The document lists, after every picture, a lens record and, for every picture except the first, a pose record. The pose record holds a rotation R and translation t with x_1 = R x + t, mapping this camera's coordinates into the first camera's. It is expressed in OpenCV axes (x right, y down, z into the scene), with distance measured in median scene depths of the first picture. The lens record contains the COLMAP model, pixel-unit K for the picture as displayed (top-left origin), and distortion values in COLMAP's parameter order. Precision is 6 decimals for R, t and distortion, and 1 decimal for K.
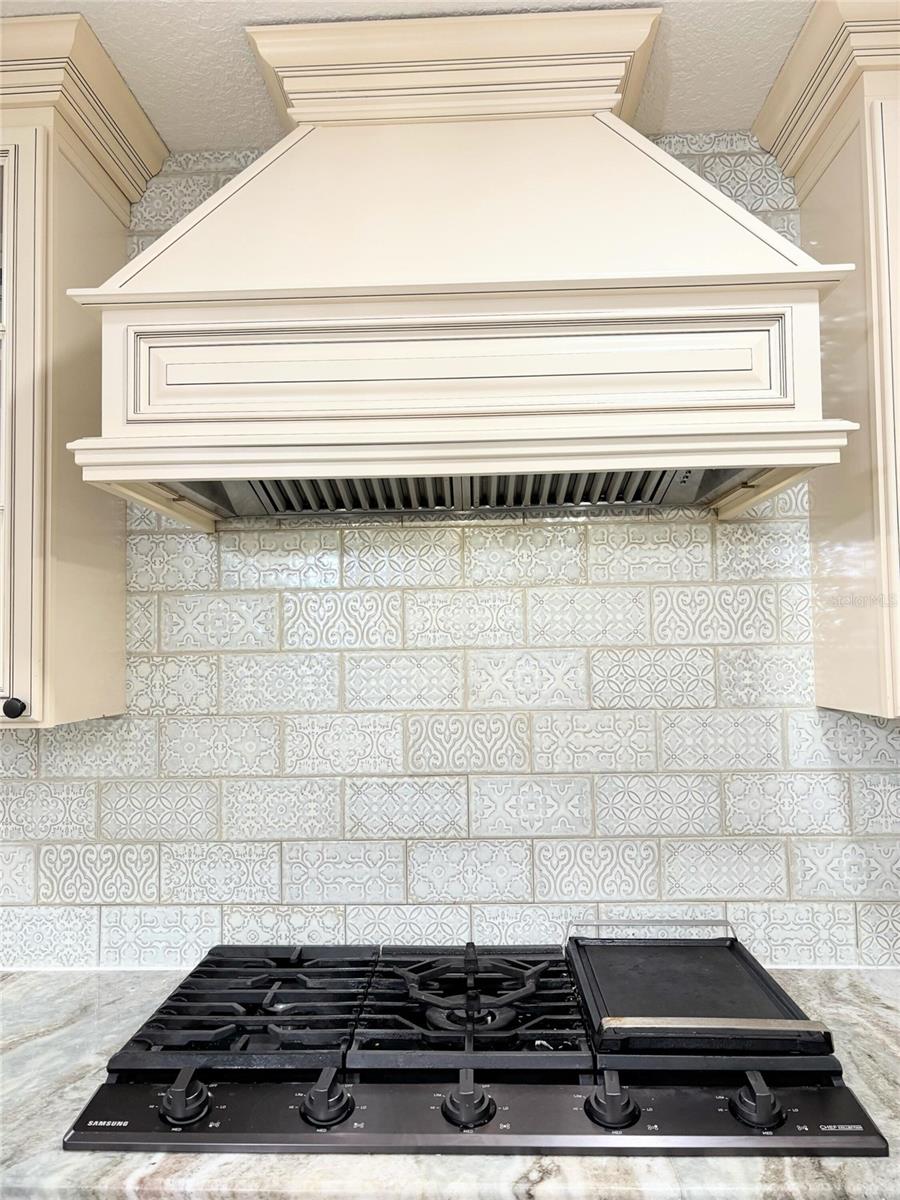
lens RADIAL K [[937.9, 0, 450.8], [0, 937.9, 600.2], [0, 0, 1]] dist [-0.002367, -0.011265]
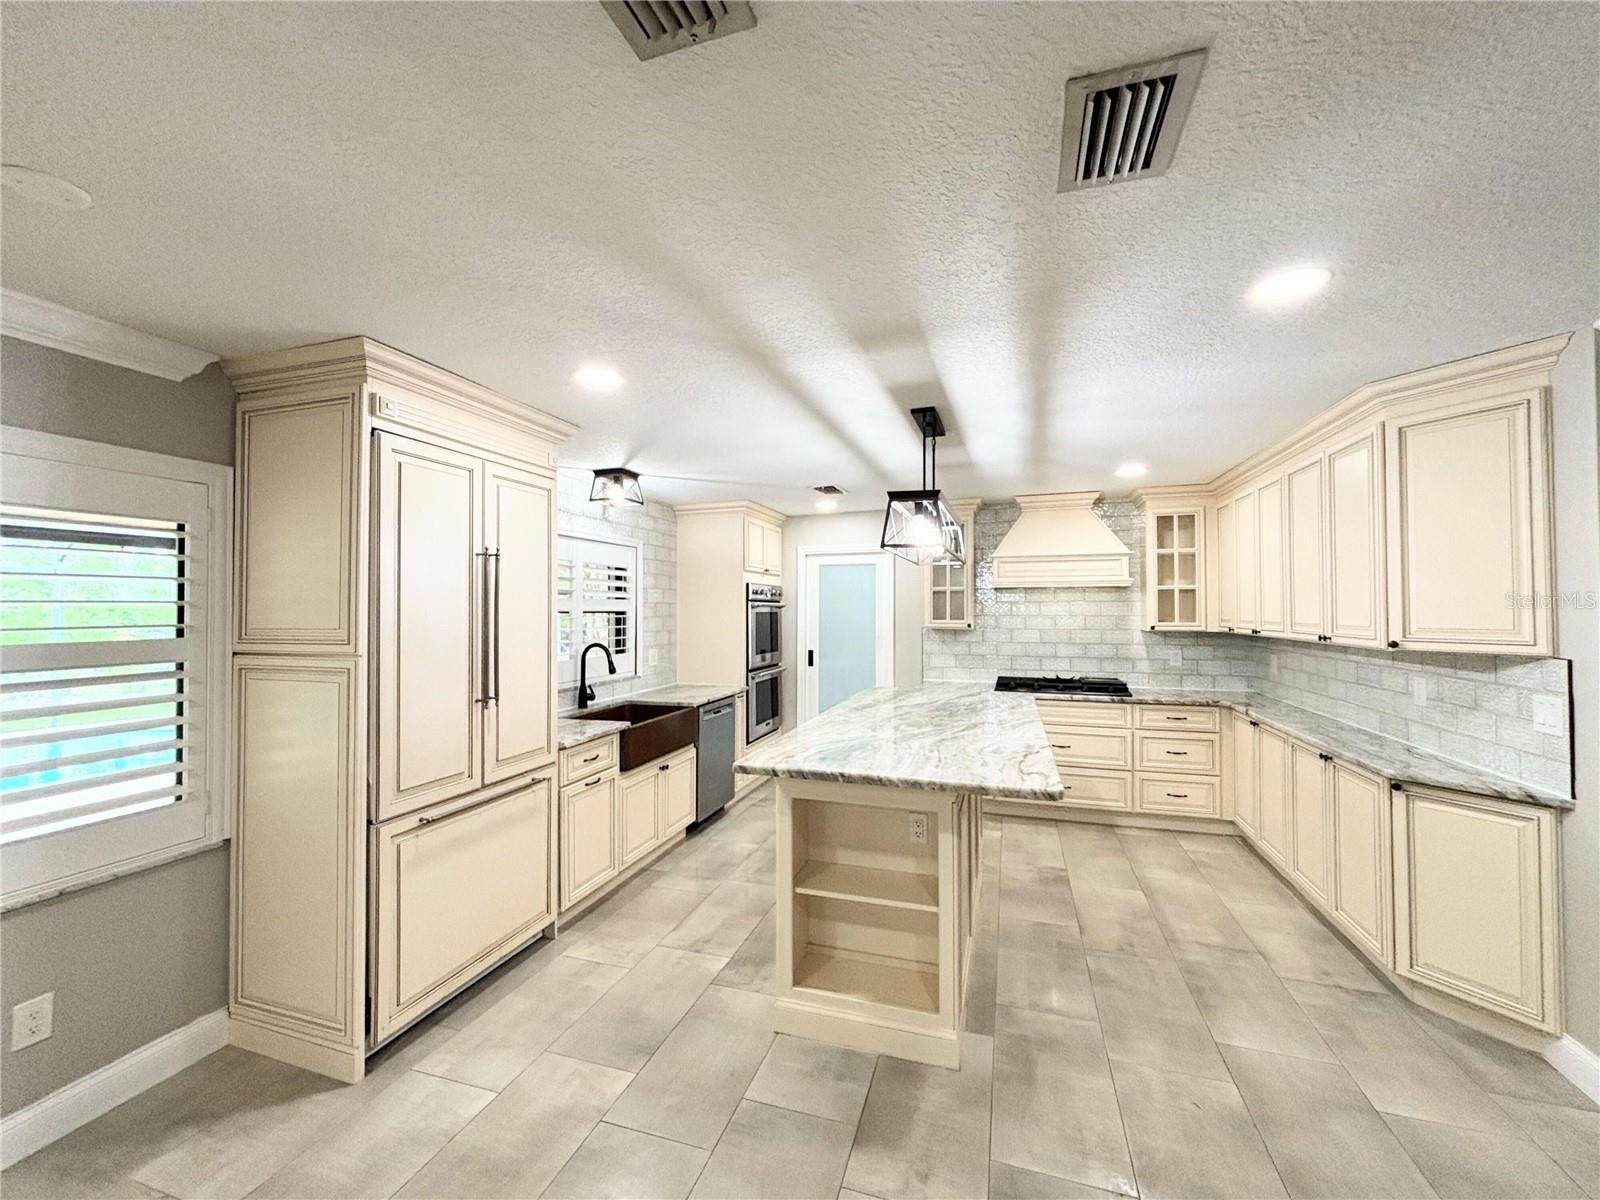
lens RADIAL K [[644.3, 0, 786.3], [0, 644.3, 596.8], [0, 0, 1]] dist [-0.003463, -0.000607]
pose [[0.958791, 0.009468, -0.283953, -0.350310], [0.005973, 0.998552, 0.053463, -0.213834], [0.284048, -0.052956, 0.957347, -2.364158]]
